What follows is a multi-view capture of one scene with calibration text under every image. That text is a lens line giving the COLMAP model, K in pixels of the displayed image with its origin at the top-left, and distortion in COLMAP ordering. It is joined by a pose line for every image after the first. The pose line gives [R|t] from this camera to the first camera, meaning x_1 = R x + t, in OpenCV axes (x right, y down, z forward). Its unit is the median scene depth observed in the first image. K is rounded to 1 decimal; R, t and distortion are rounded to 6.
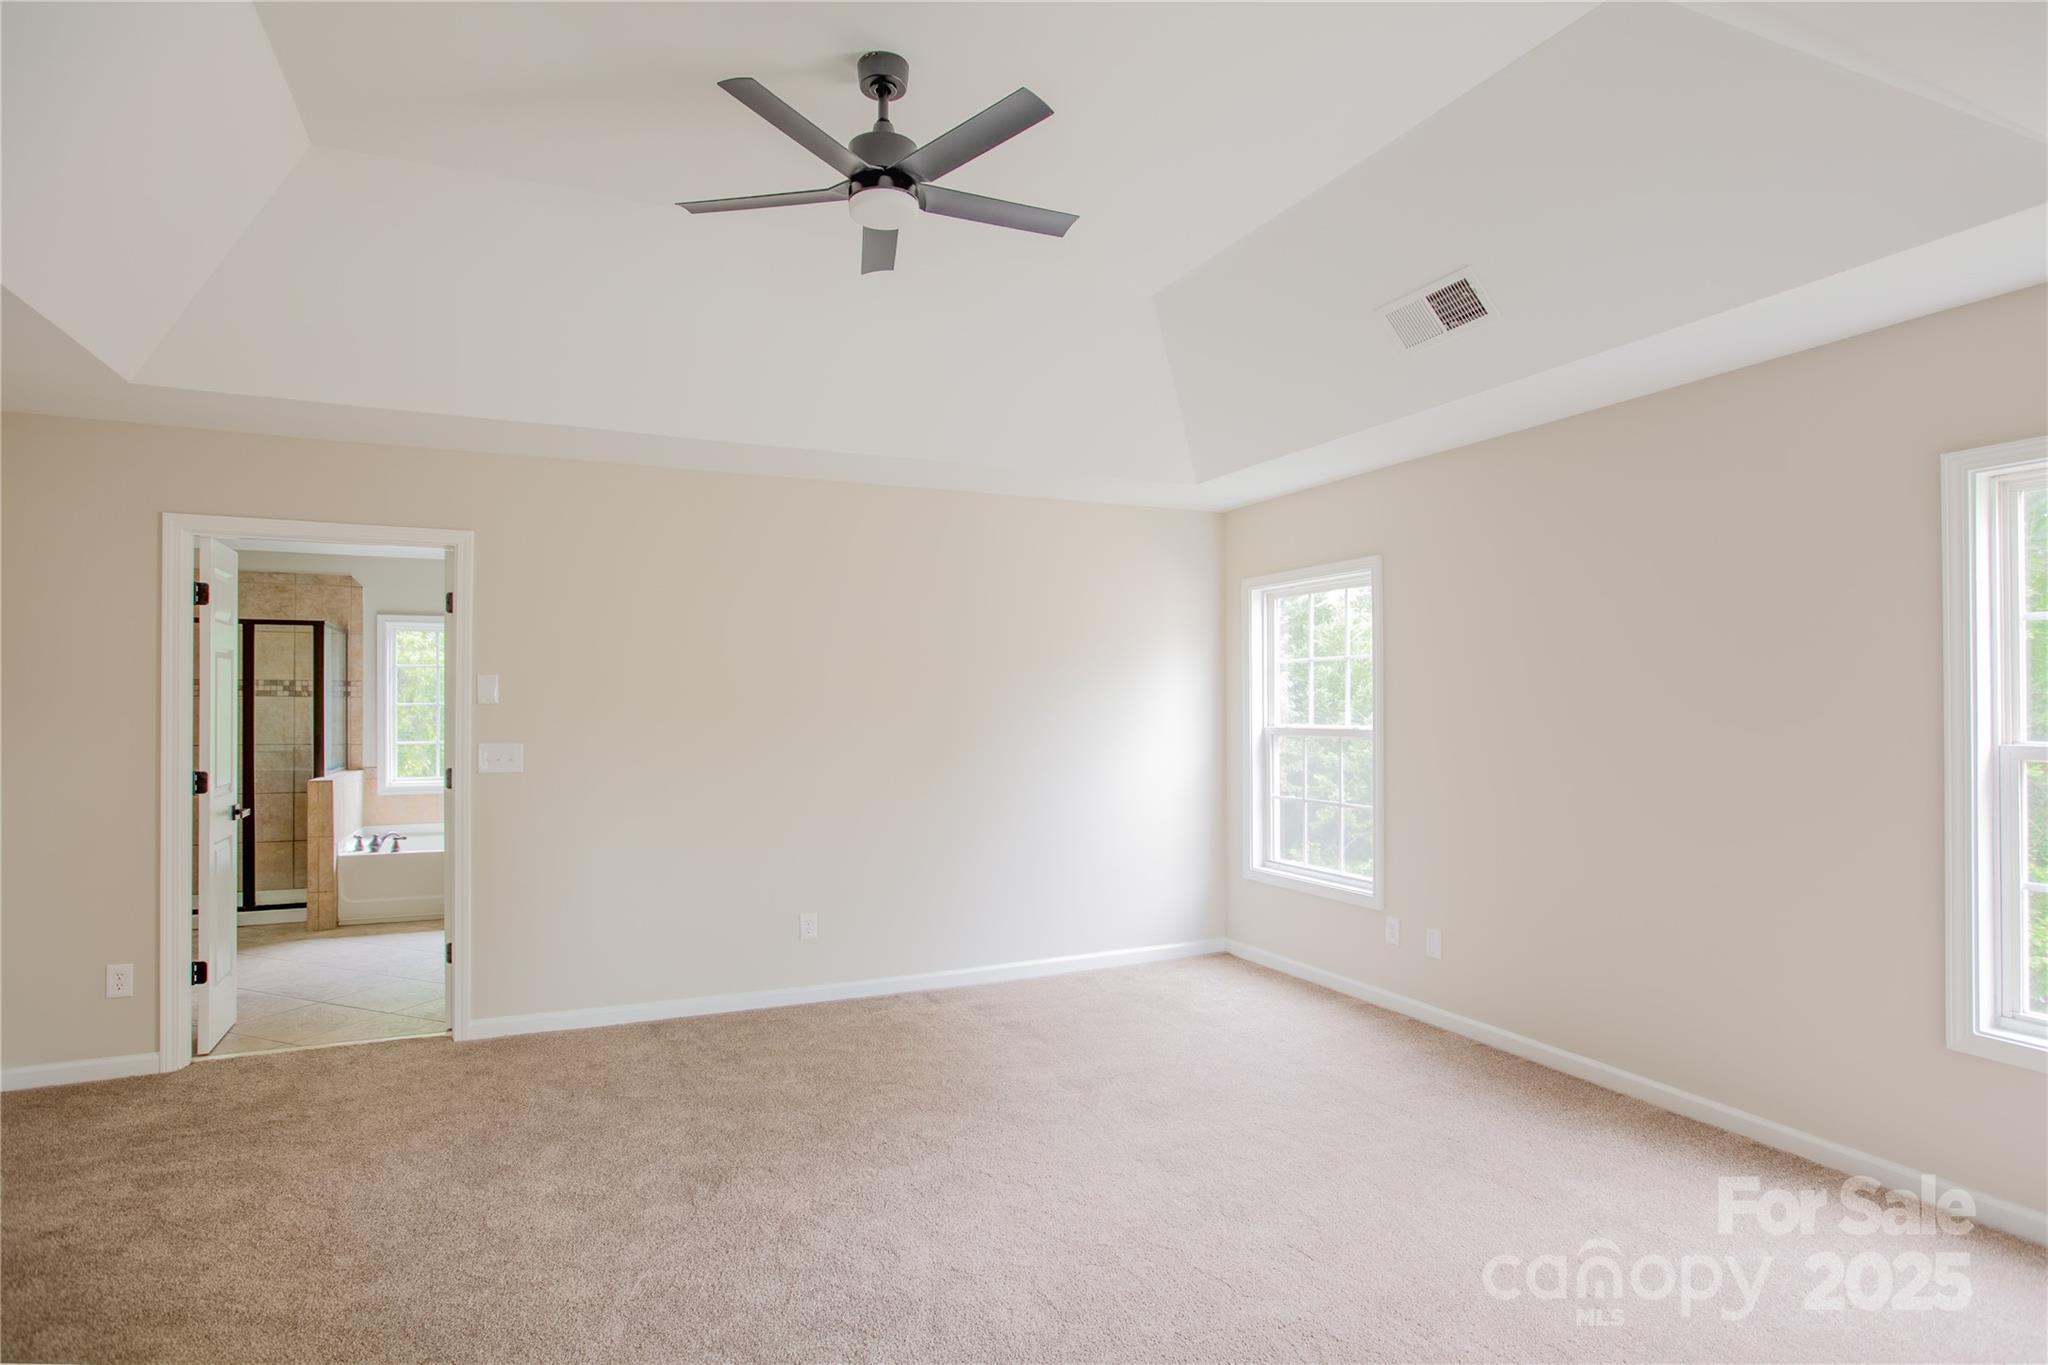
lens RADIAL K [[1060.9, 0, 1041.2], [0, 1060.9, 694.7], [0, 0, 1]] dist [-0.020991, 0.007545]
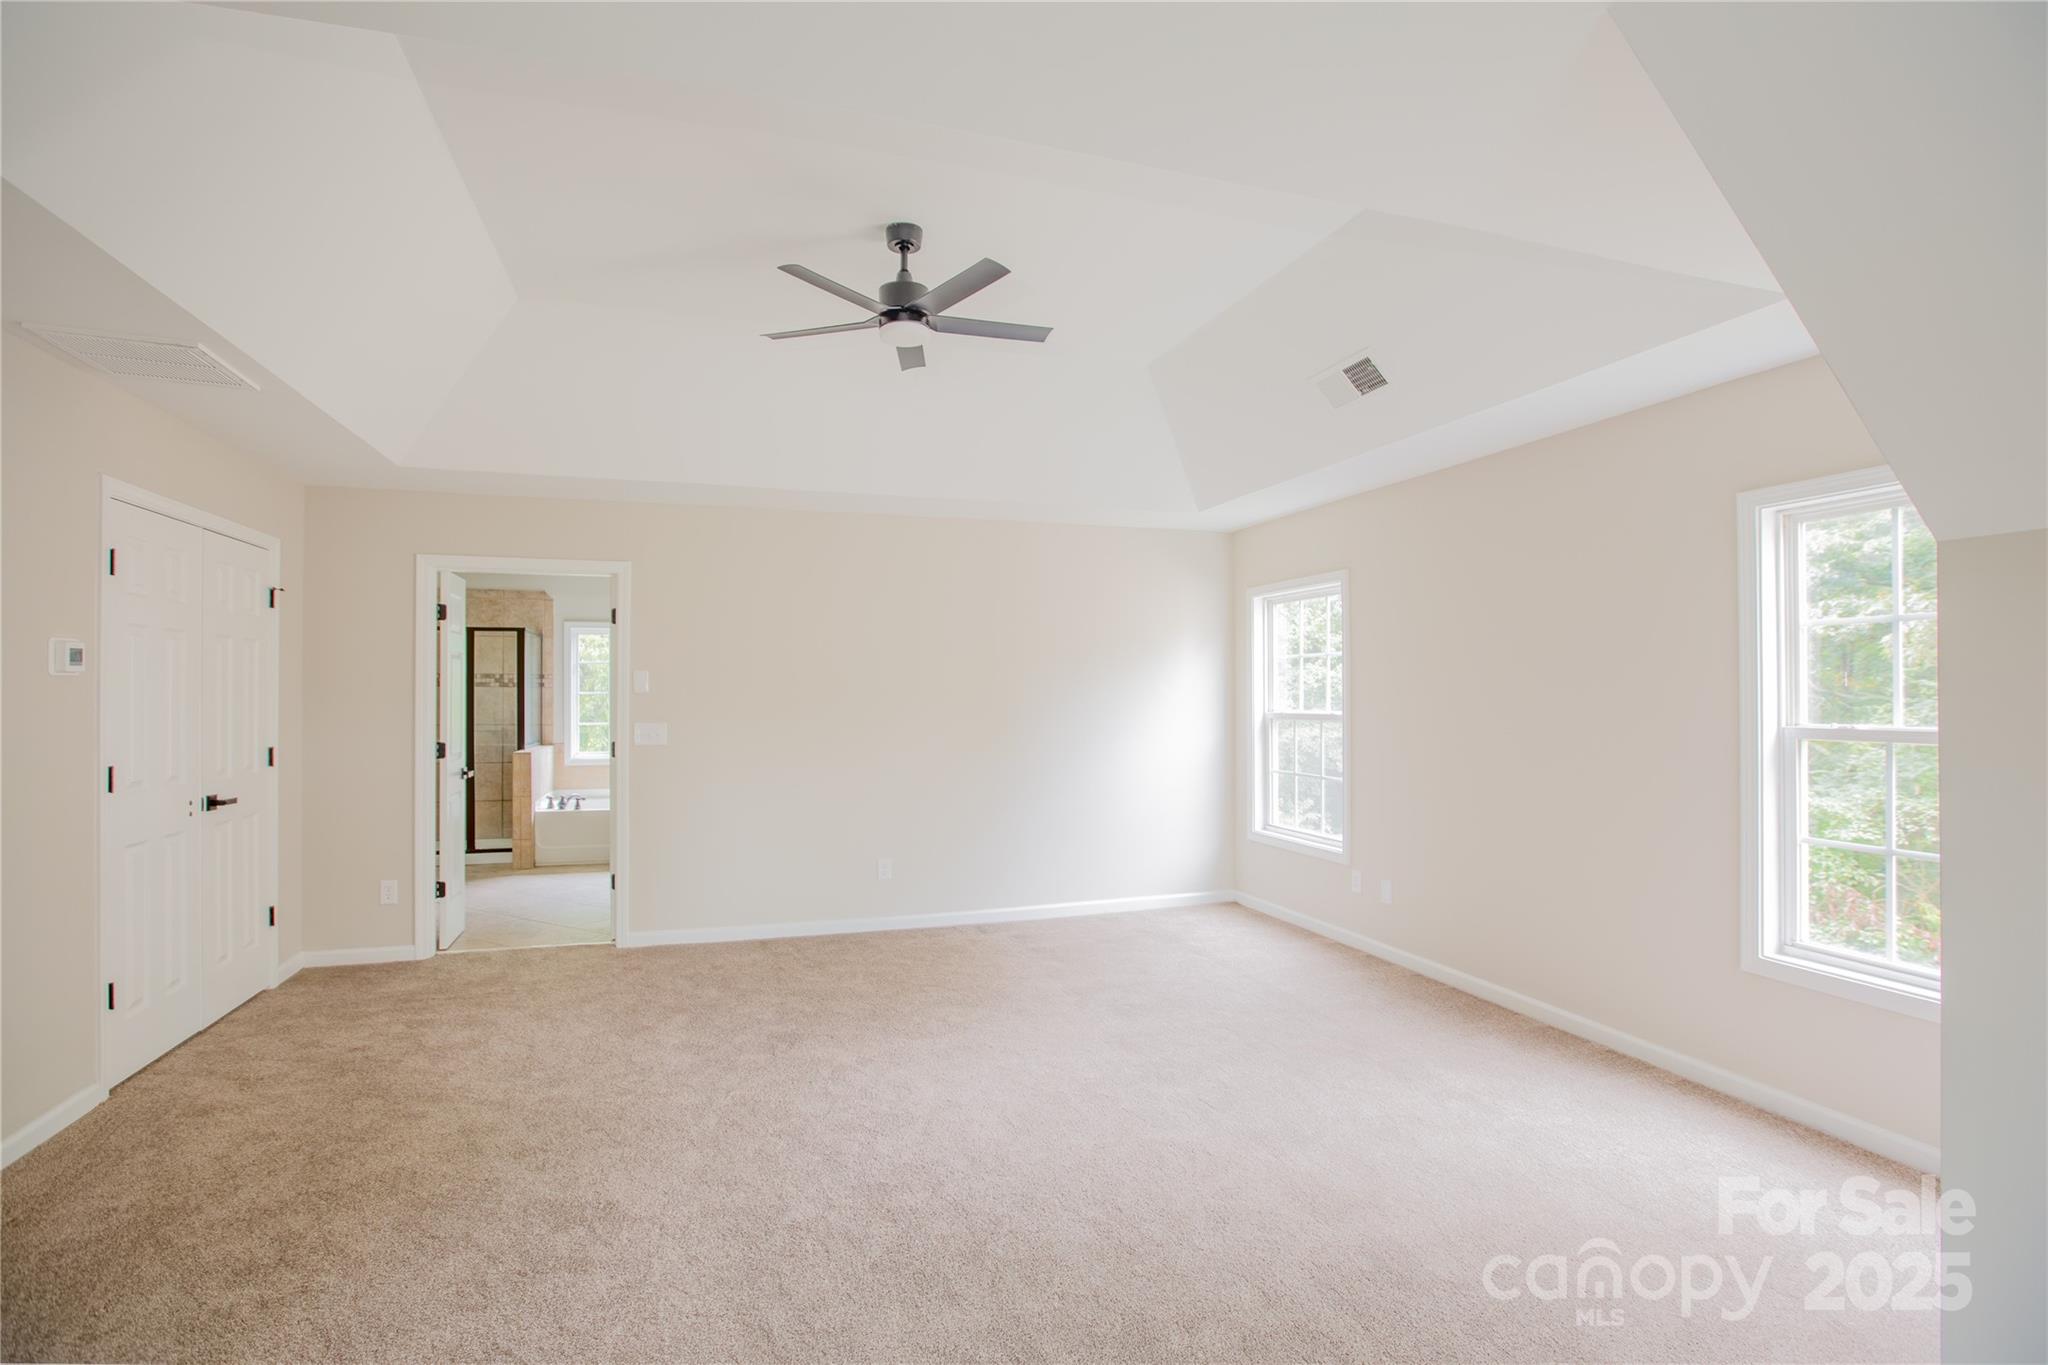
lens RADIAL K [[956.8, 0, 1021.7], [0, 956.8, 681.3], [0, 0, 1]] dist [-0.026066, -0.000814]
pose [[0.993294, -0.001209, -0.115611, 0.098469], [0.000912, 0.999996, -0.002621, -0.002725], [0.115614, 0.002498, 0.993291, -0.145830]]
